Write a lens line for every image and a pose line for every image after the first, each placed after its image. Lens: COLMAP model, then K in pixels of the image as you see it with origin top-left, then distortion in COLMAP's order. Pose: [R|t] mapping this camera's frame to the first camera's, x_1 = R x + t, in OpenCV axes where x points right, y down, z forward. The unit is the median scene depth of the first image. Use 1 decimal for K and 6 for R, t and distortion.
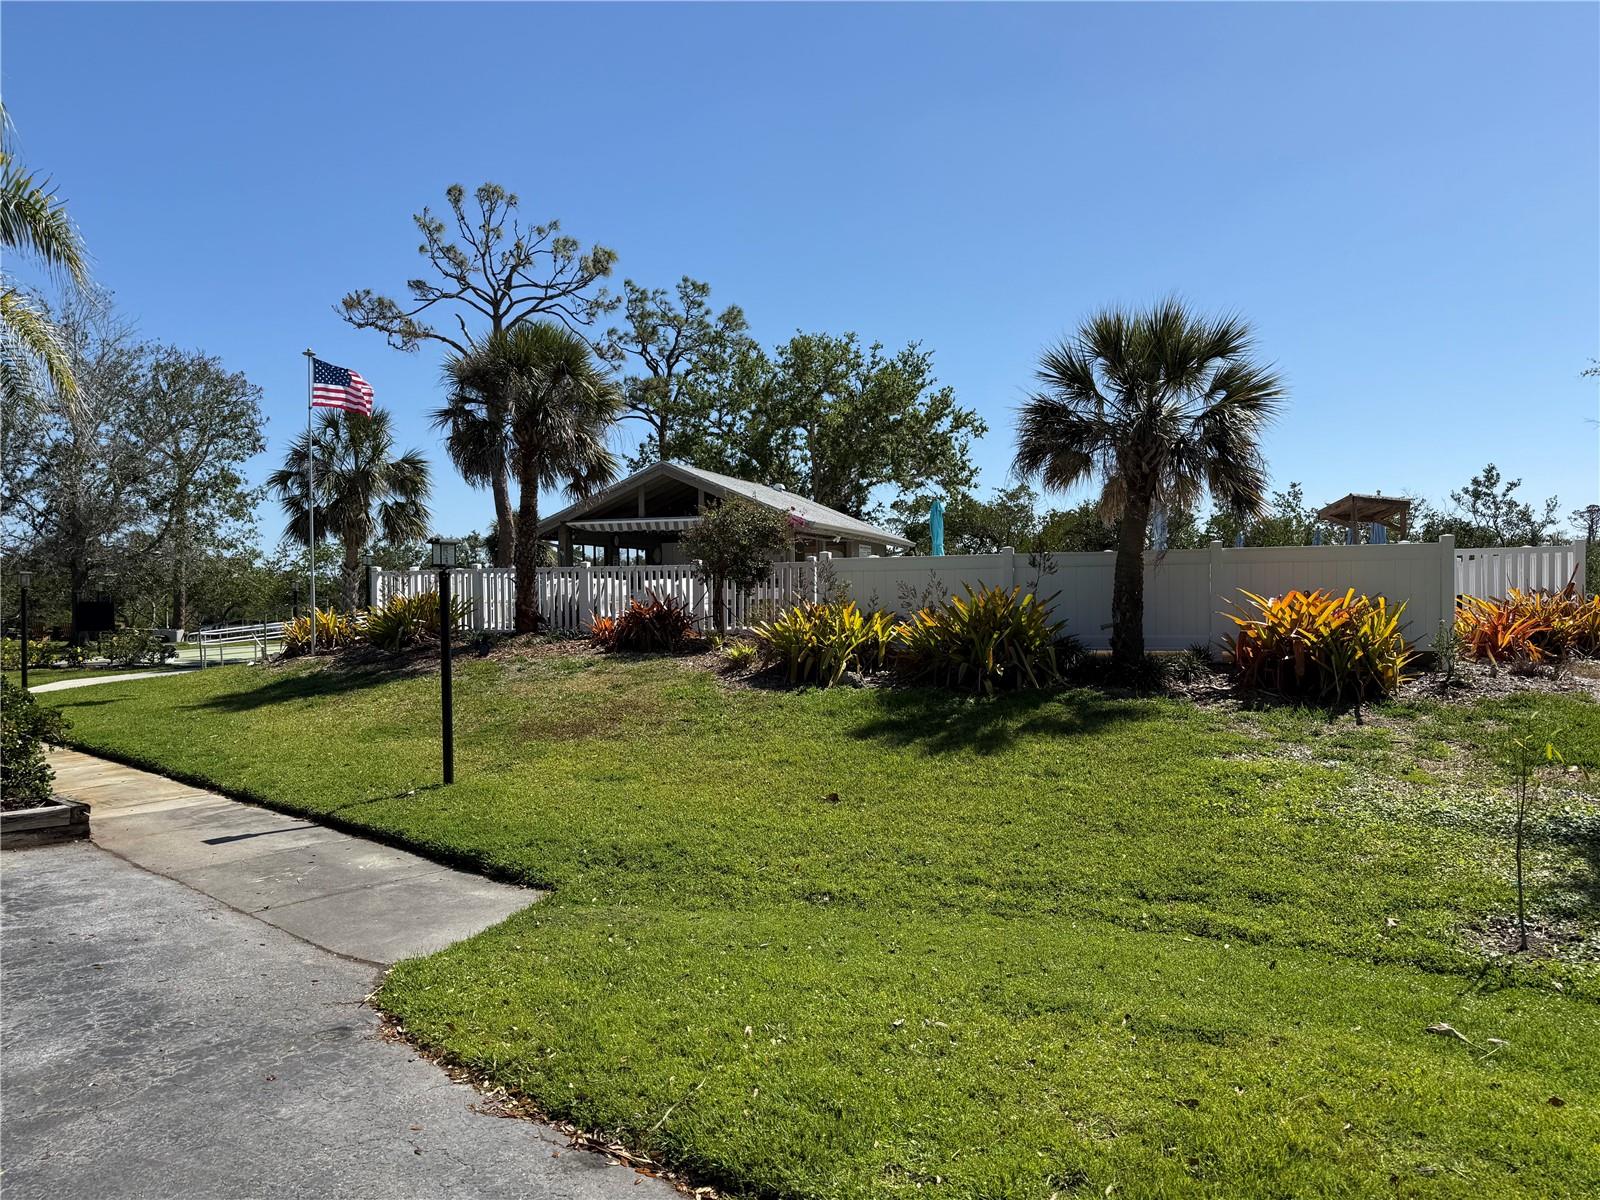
lens RADIAL K [[1143.0, 0, 800.0], [0, 1143.0, 600.0], [0, 0, 1]] dist [0.001809, -0.049075]
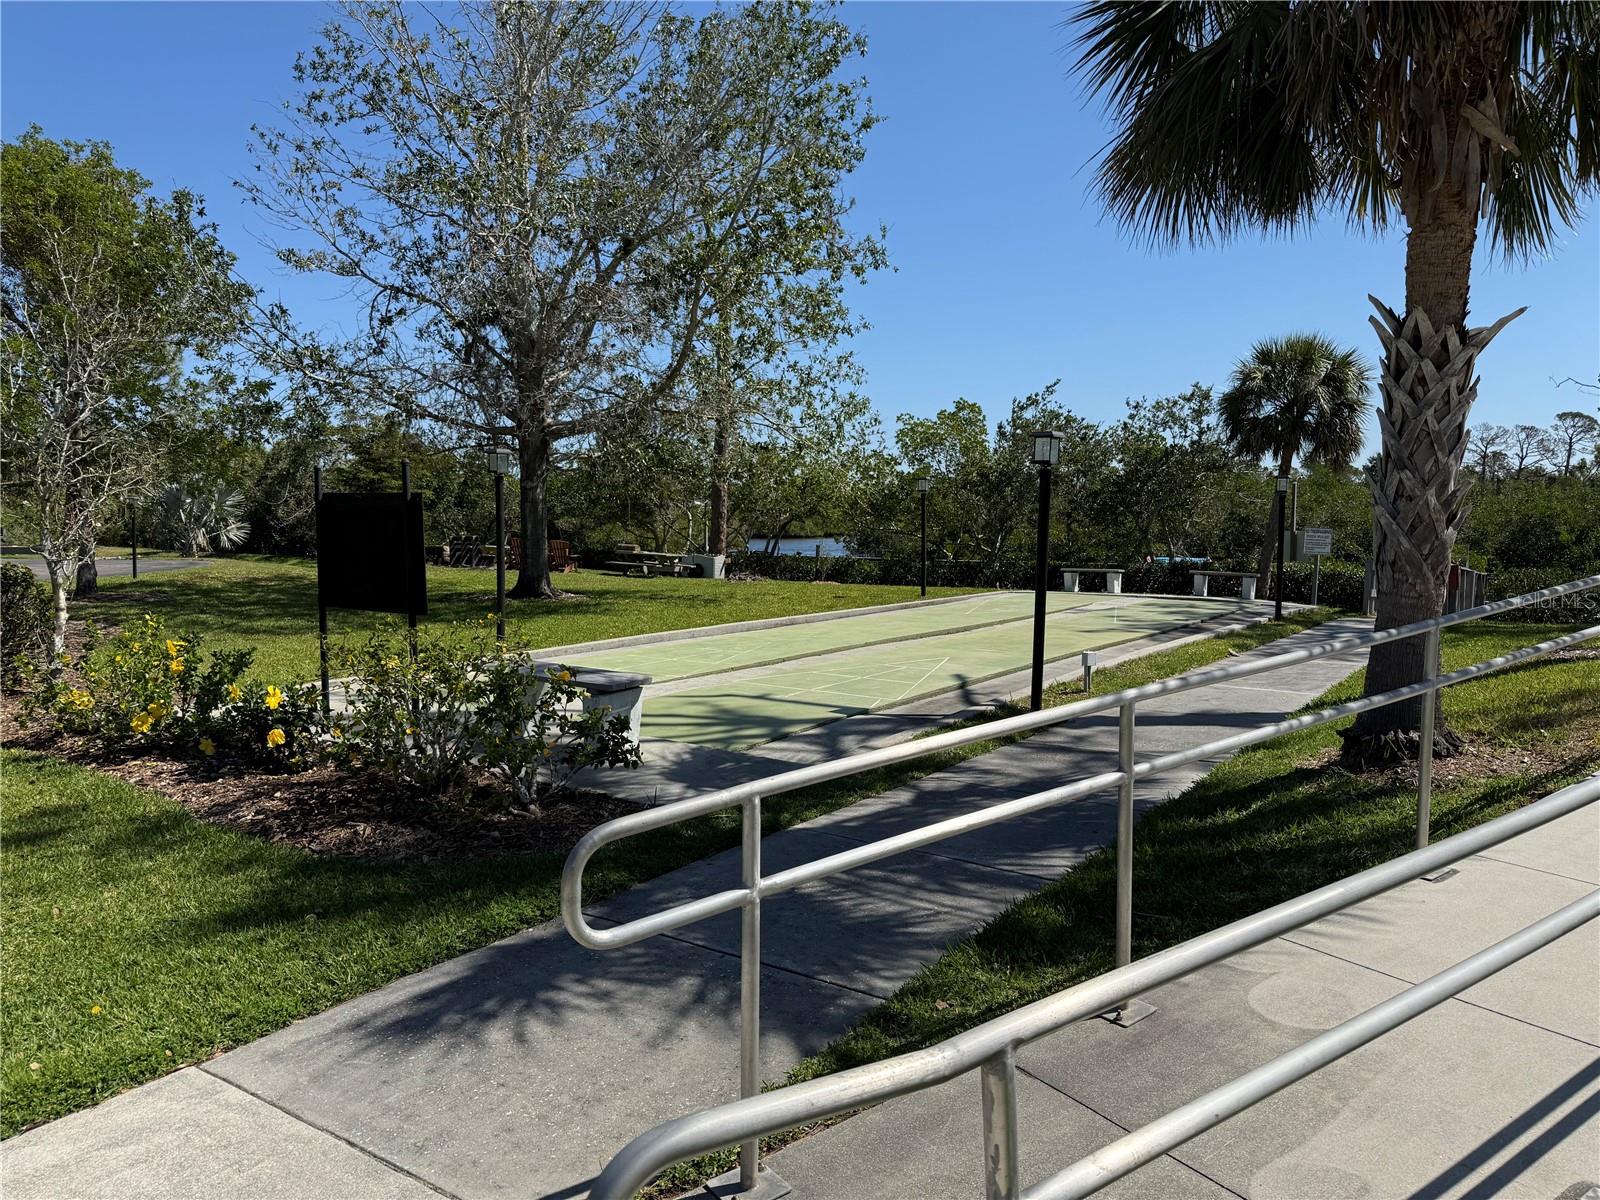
lens RADIAL K [[1143.0, 0, 800.0], [0, 1143.0, 600.0], [0, 0, 1]] dist [0.001809, -0.049075]
pose [[0.903201, 0.038390, -0.427498, -0.222943], [-0.009574, 0.997546, 0.069354, 0.006348], [0.429112, -0.058547, 0.901352, 0.429487]]
